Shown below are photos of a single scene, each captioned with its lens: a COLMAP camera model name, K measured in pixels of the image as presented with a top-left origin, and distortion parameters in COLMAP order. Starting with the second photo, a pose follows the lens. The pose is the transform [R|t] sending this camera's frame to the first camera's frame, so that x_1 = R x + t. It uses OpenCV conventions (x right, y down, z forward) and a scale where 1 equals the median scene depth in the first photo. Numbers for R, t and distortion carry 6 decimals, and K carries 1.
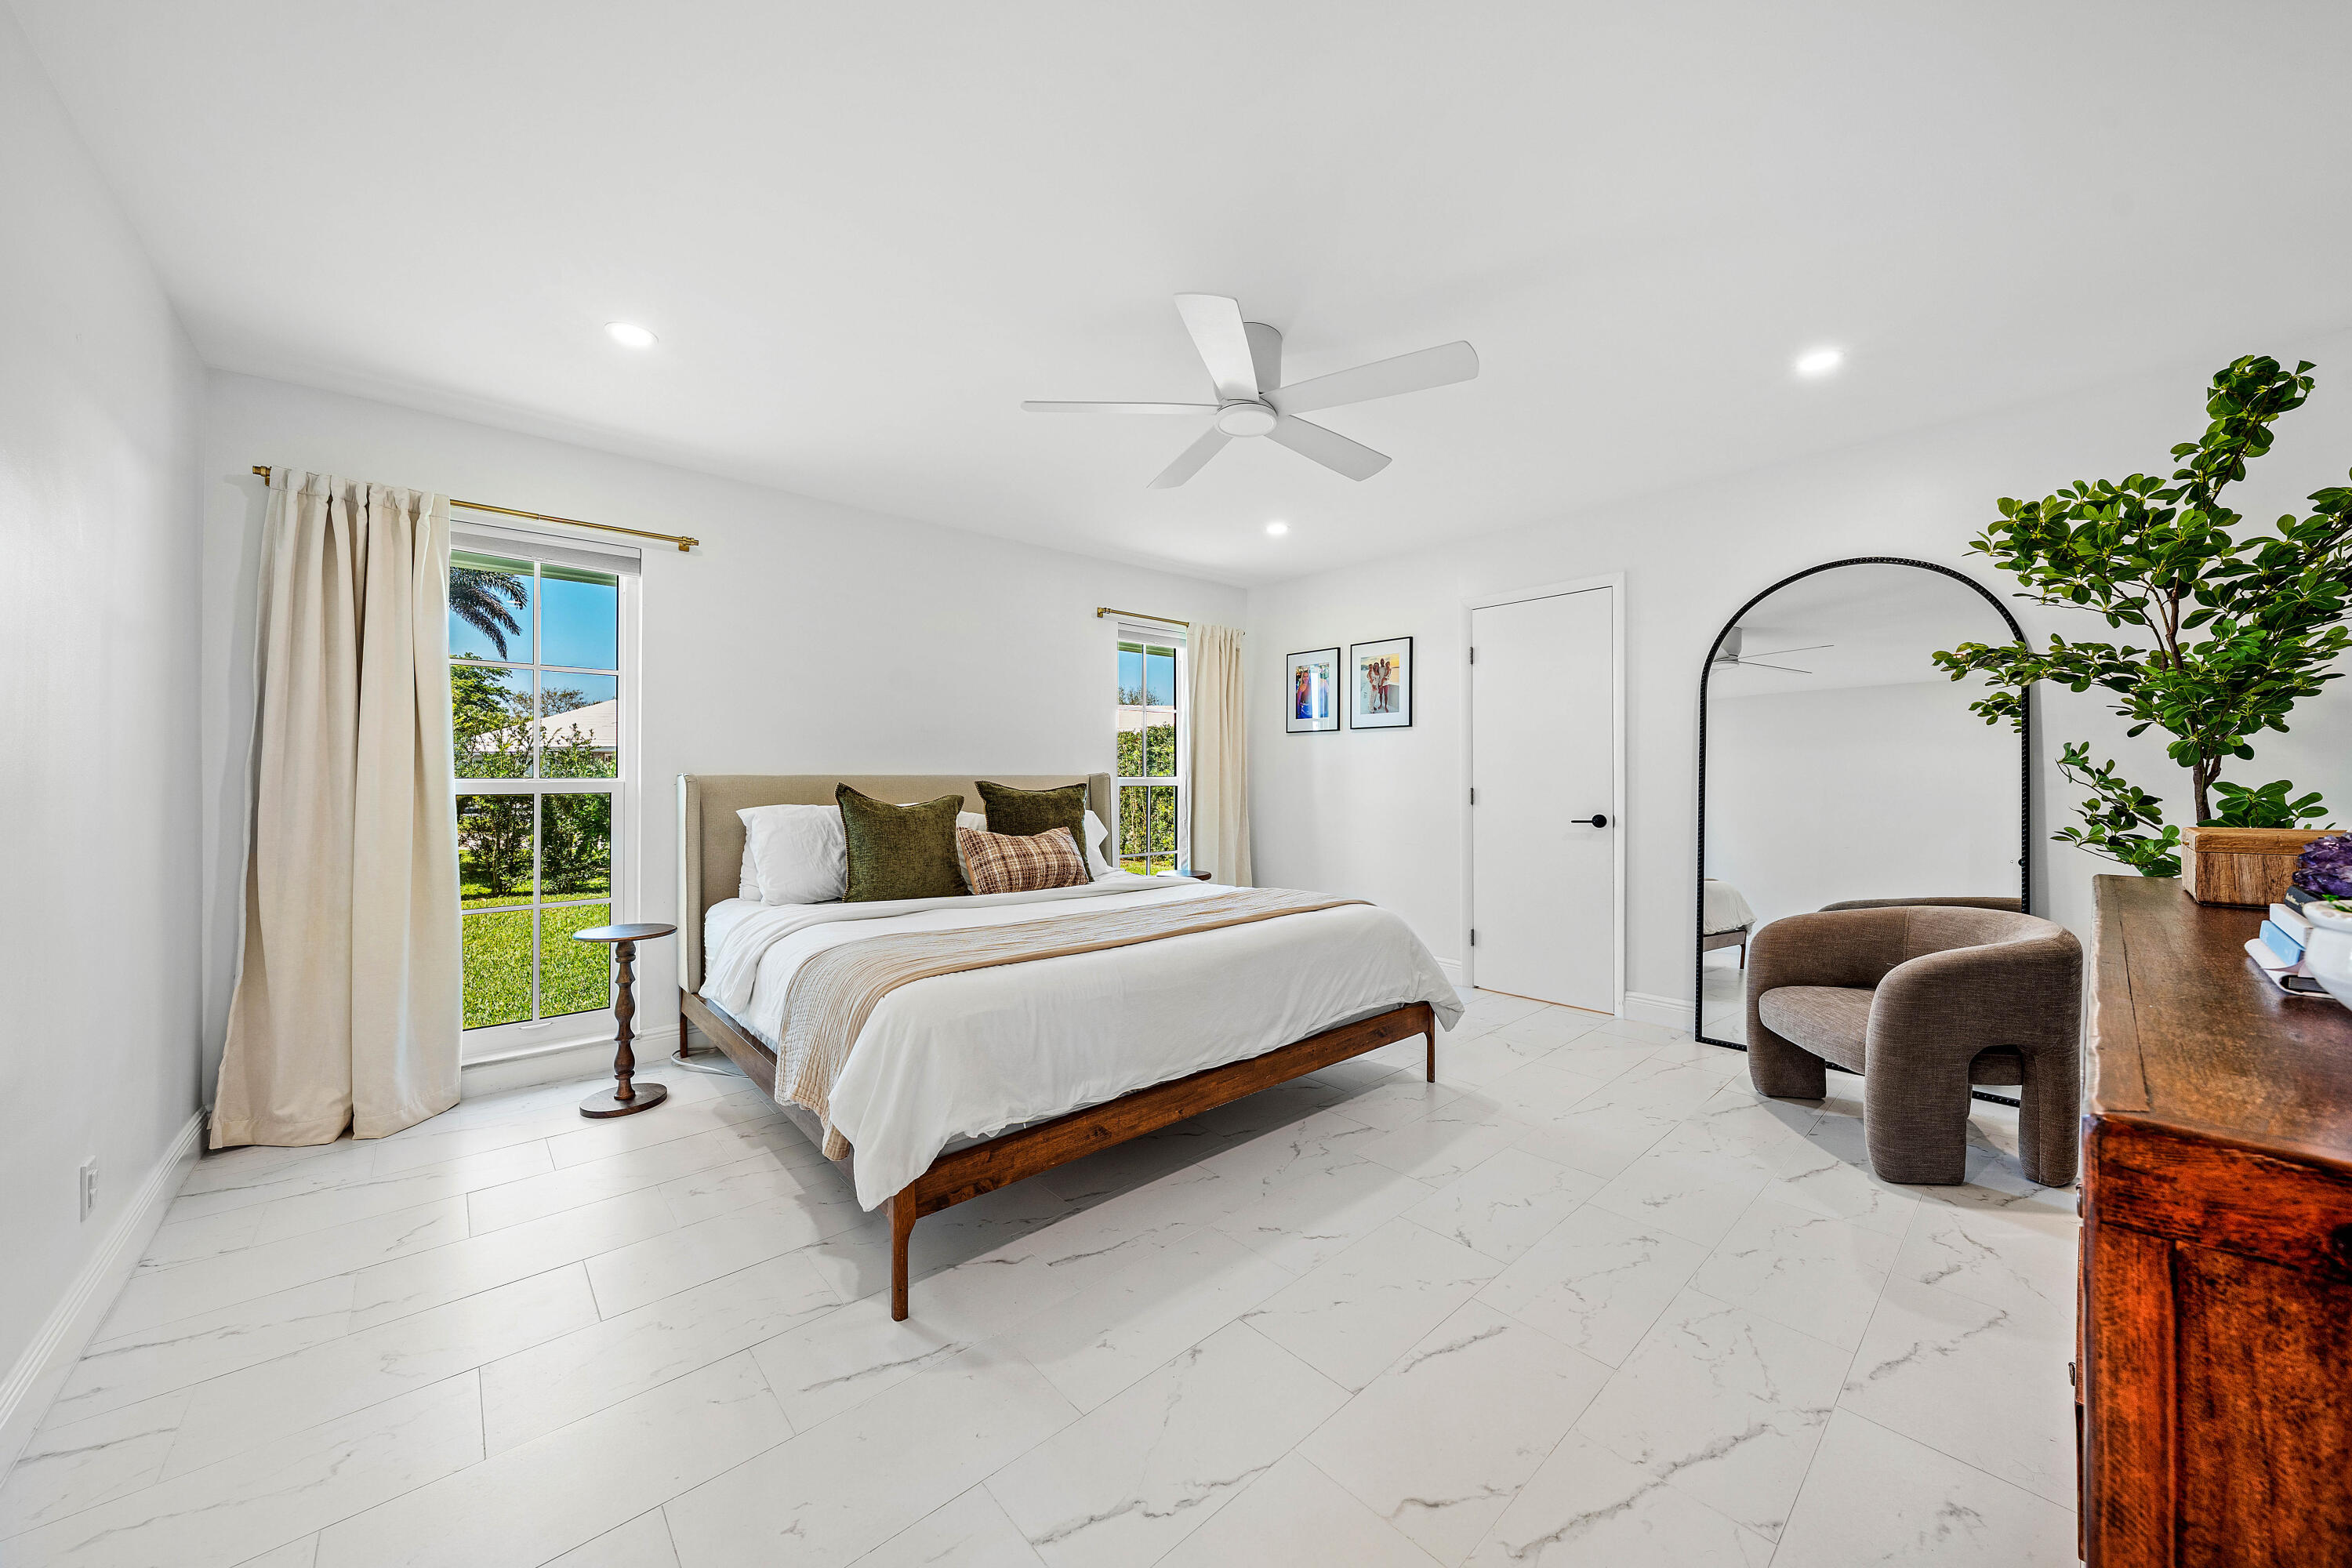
lens RADIAL K [[863.2, 0, 1159.8], [0, 863.2, 769.4], [0, 0, 1]] dist [0.000774, 0.000056]
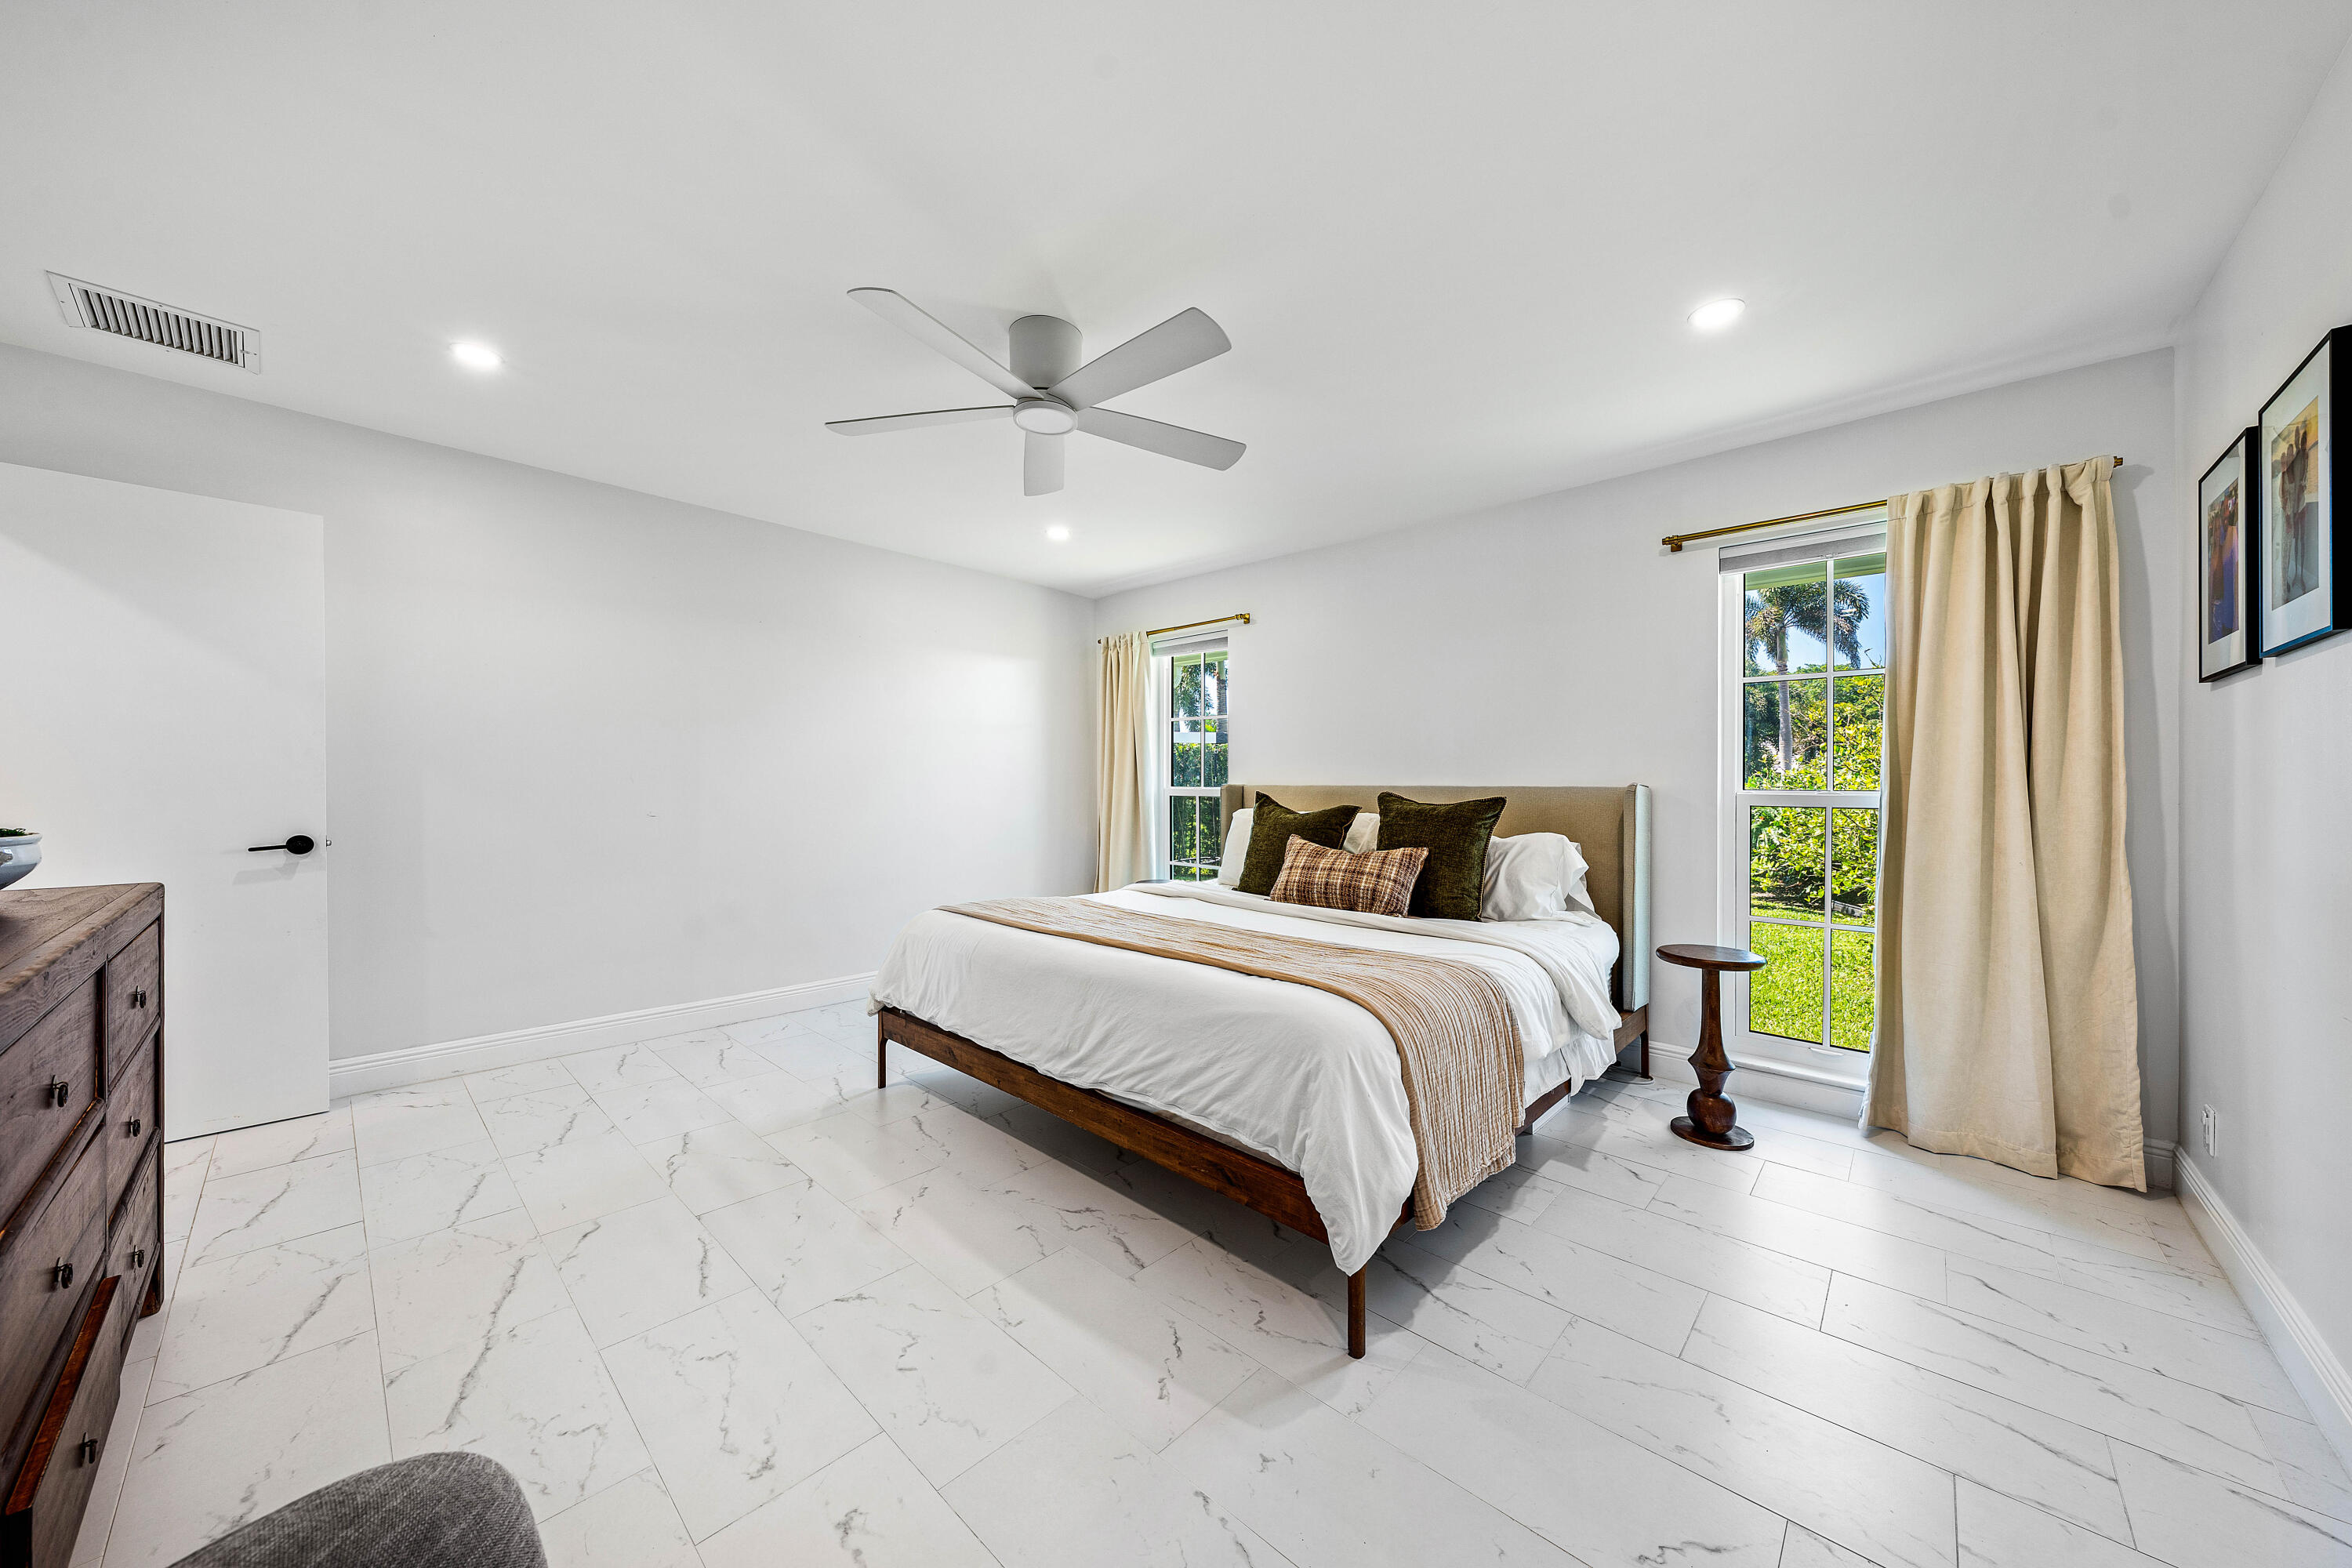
lens RADIAL K [[811.6, 0, 1158.1], [0, 811.6, 785.3], [0, 0, 1]] dist [0.001129, 0.000098]
pose [[0.061807, 0.002784, -0.998084, 0.874824], [0.002057, 0.999994, 0.002917, 0.004712], [0.998086, -0.002233, 0.061801, 0.911974]]
